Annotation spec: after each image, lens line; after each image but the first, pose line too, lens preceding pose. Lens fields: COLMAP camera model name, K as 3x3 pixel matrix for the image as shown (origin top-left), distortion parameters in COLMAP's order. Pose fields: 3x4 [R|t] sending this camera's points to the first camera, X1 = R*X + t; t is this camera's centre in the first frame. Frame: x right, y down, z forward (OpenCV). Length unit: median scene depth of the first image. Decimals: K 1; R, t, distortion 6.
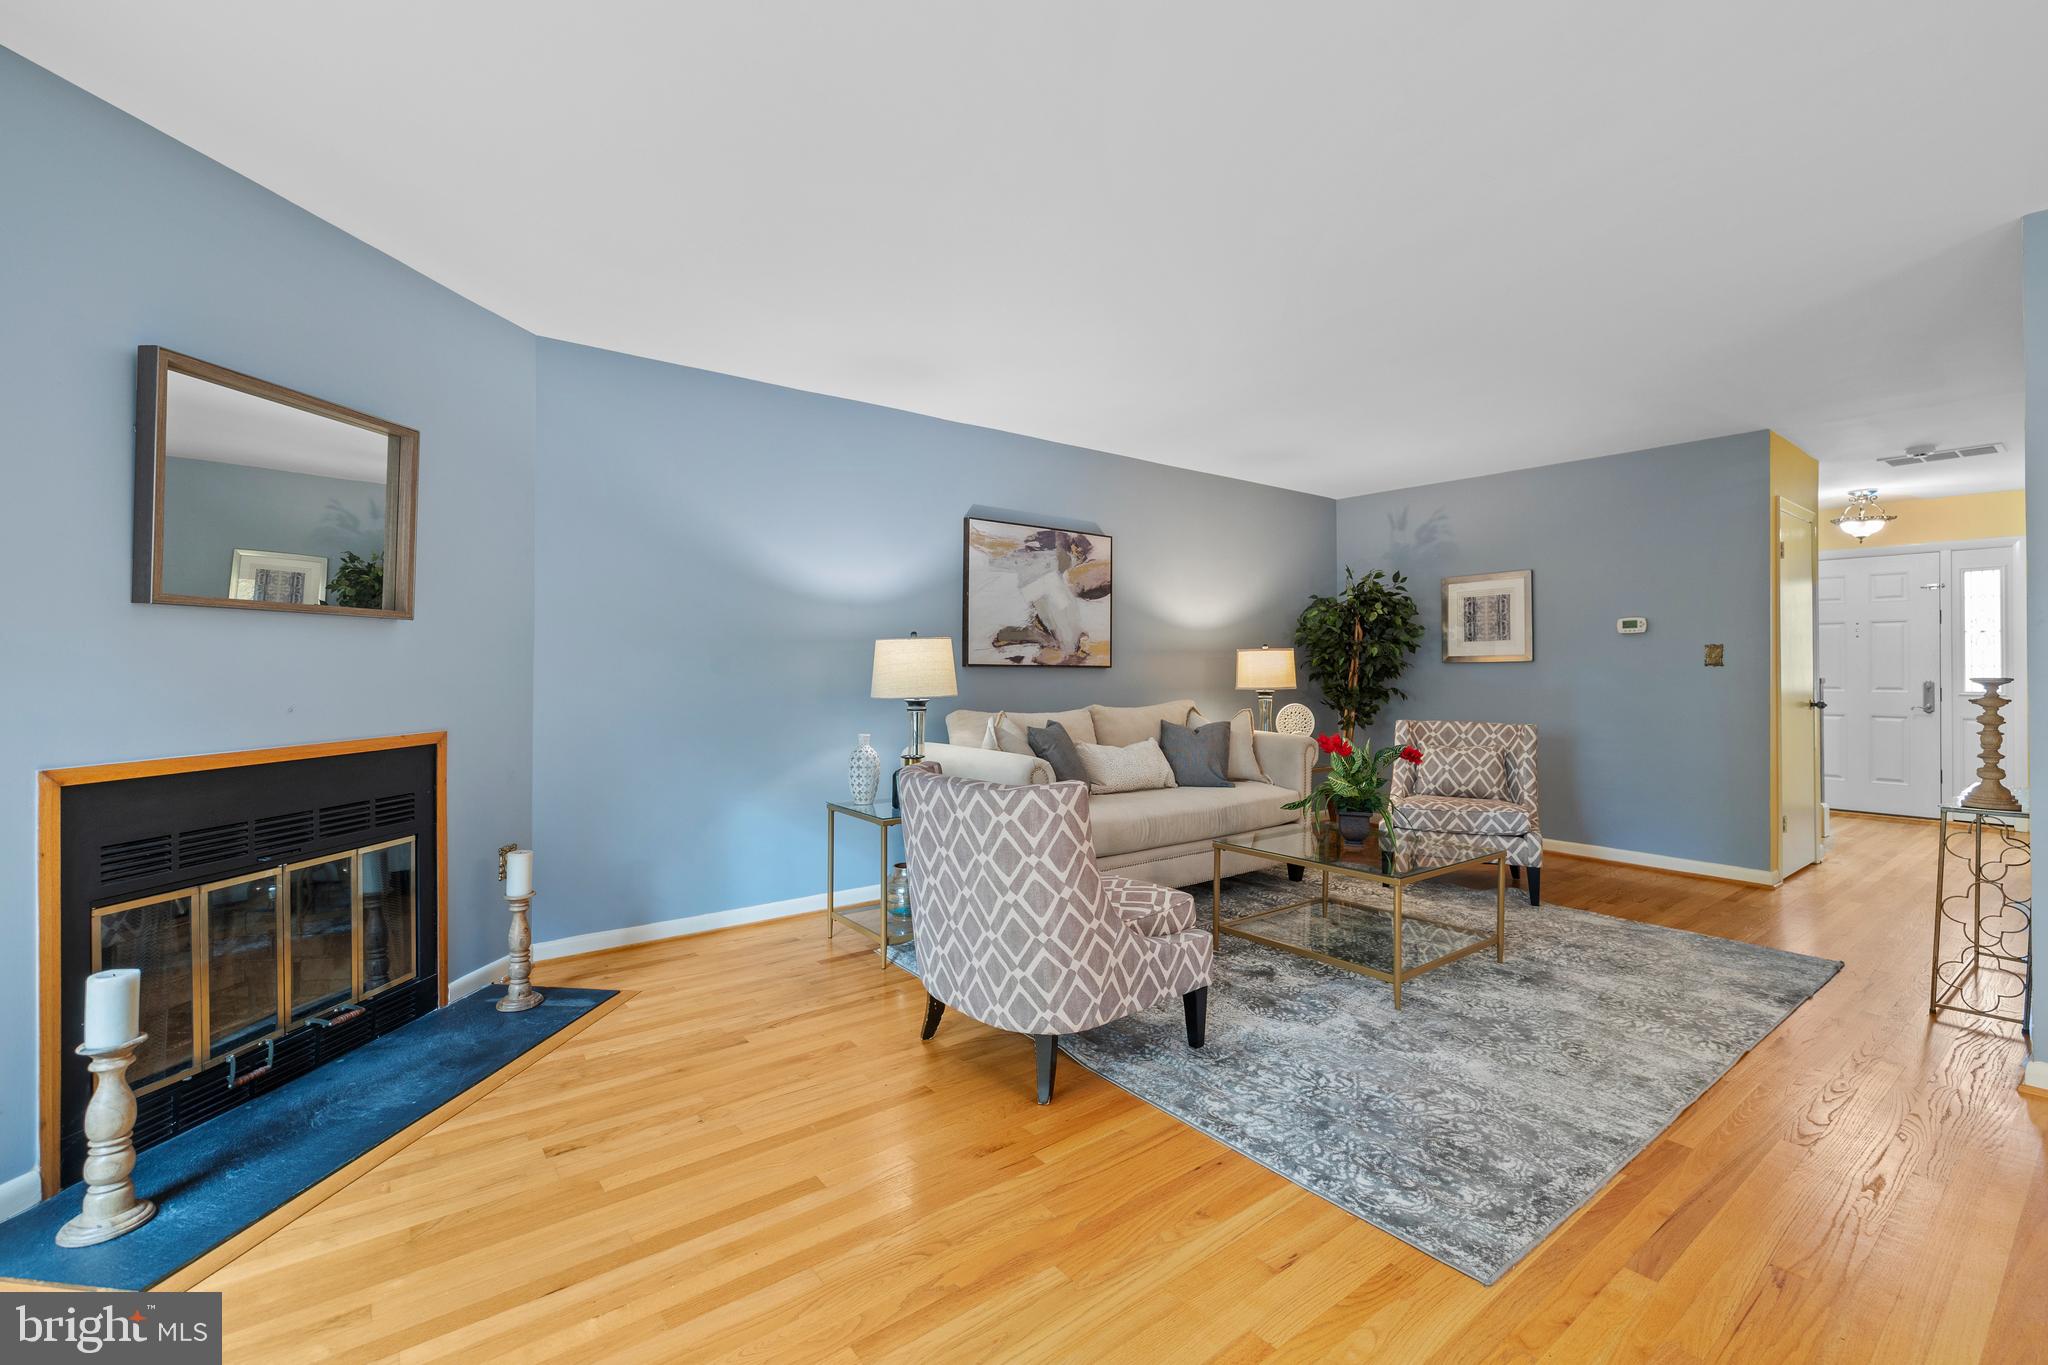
lens RADIAL K [[877.4, 0, 1028.0], [0, 877.4, 671.5], [0, 0, 1]] dist [-0.000182, 0.000503]
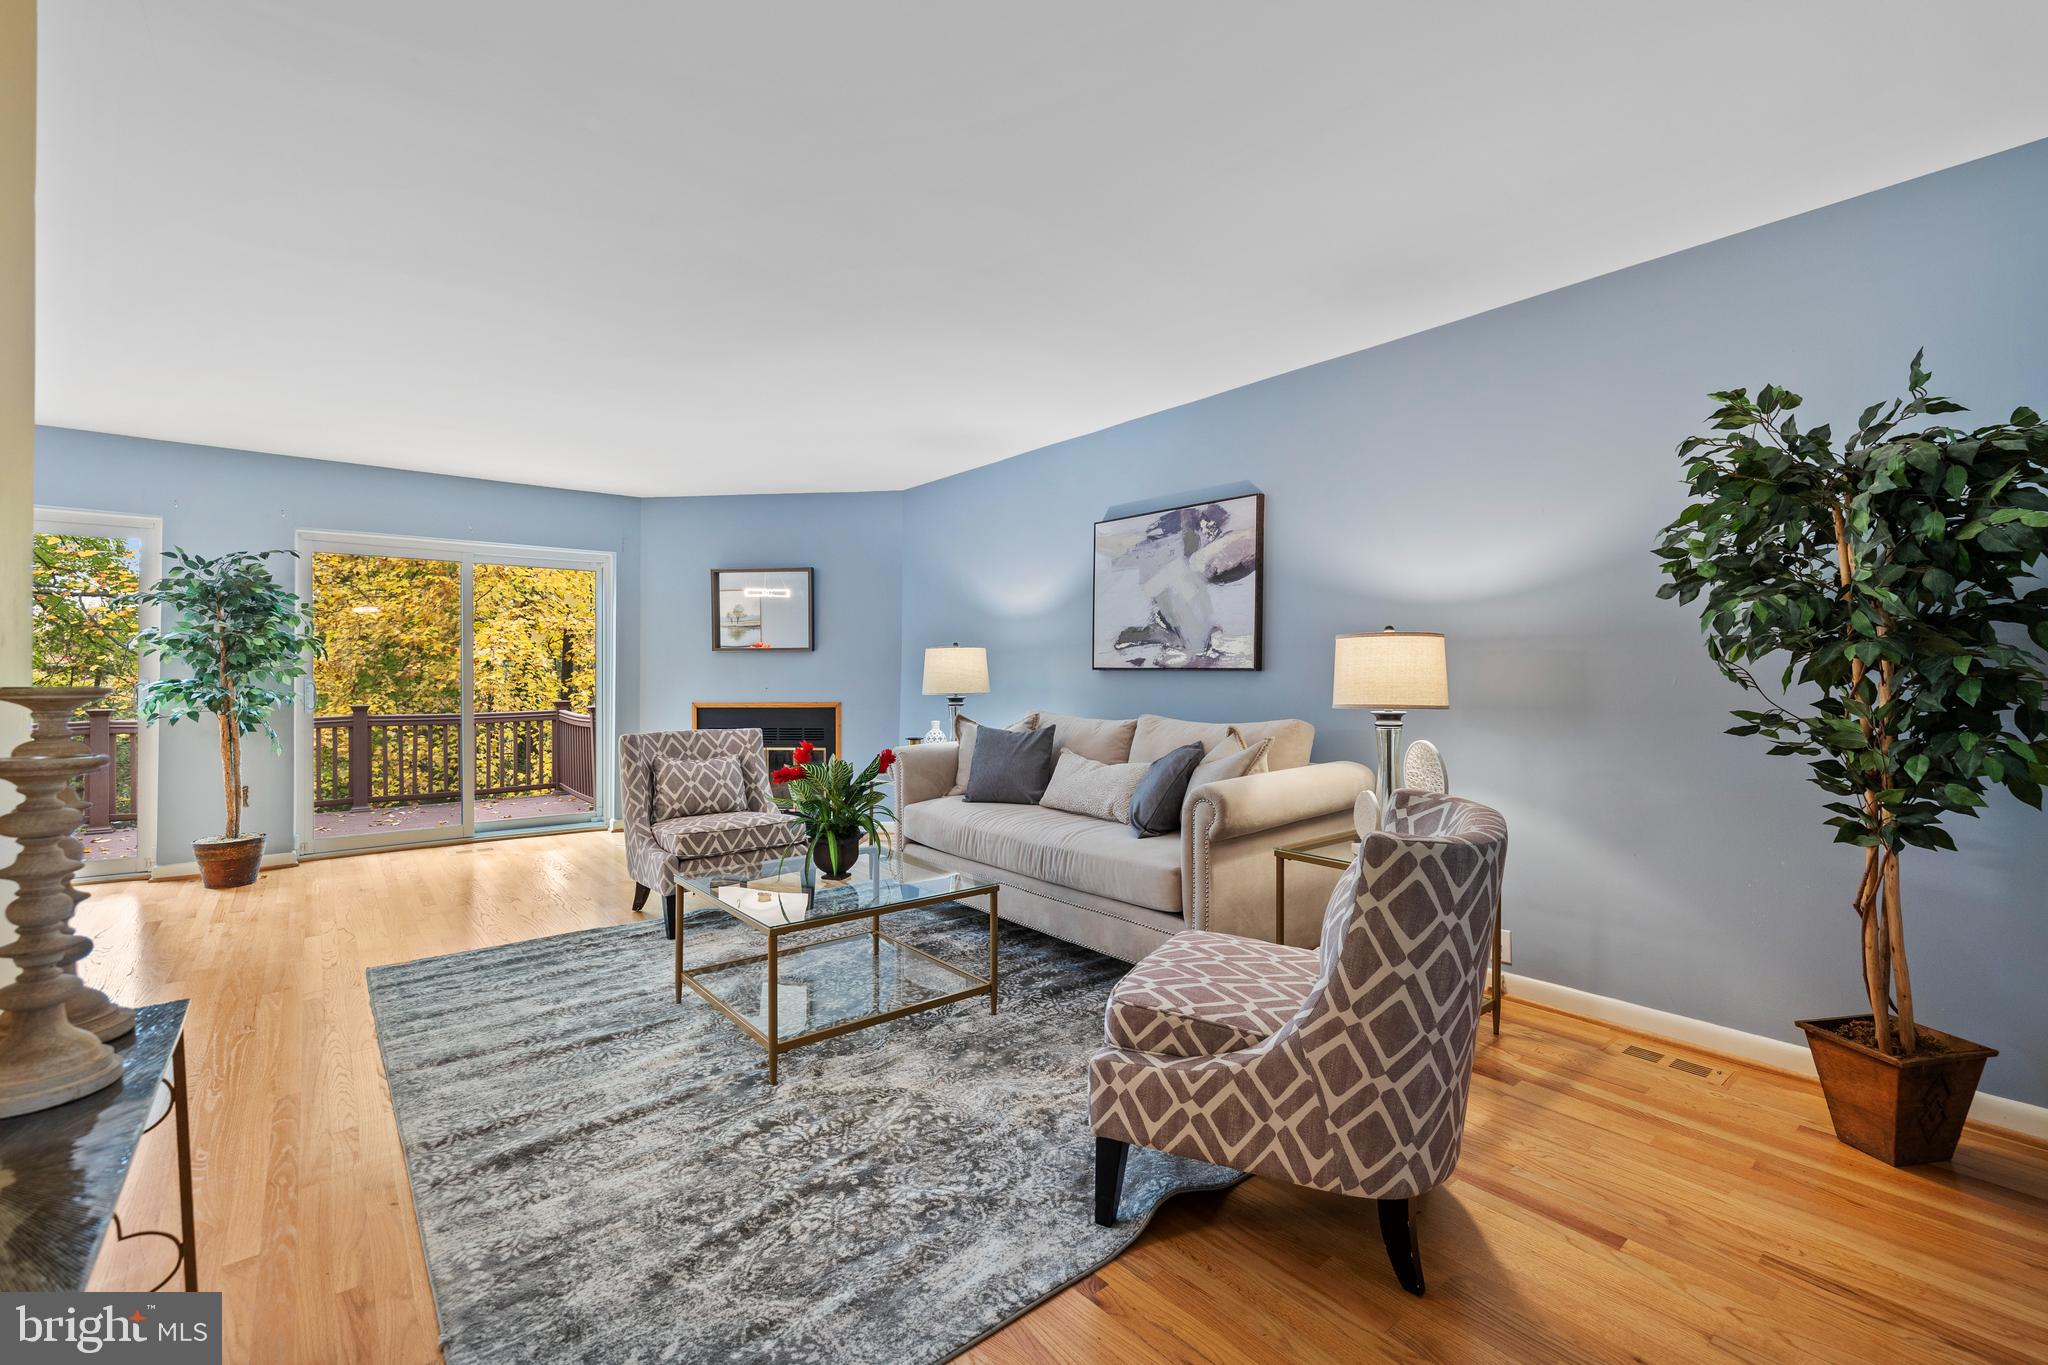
lens RADIAL K [[877.4, 0, 1027.4], [0, 877.4, 676.4], [0, 0, 1]] dist [-0.000182, 0.000503]
pose [[0.025844, 0.006384, -0.999646, 0.883447], [-0.005404, 0.999966, 0.006247, -0.003547], [0.999651, 0.005240, 0.025877, 0.836541]]
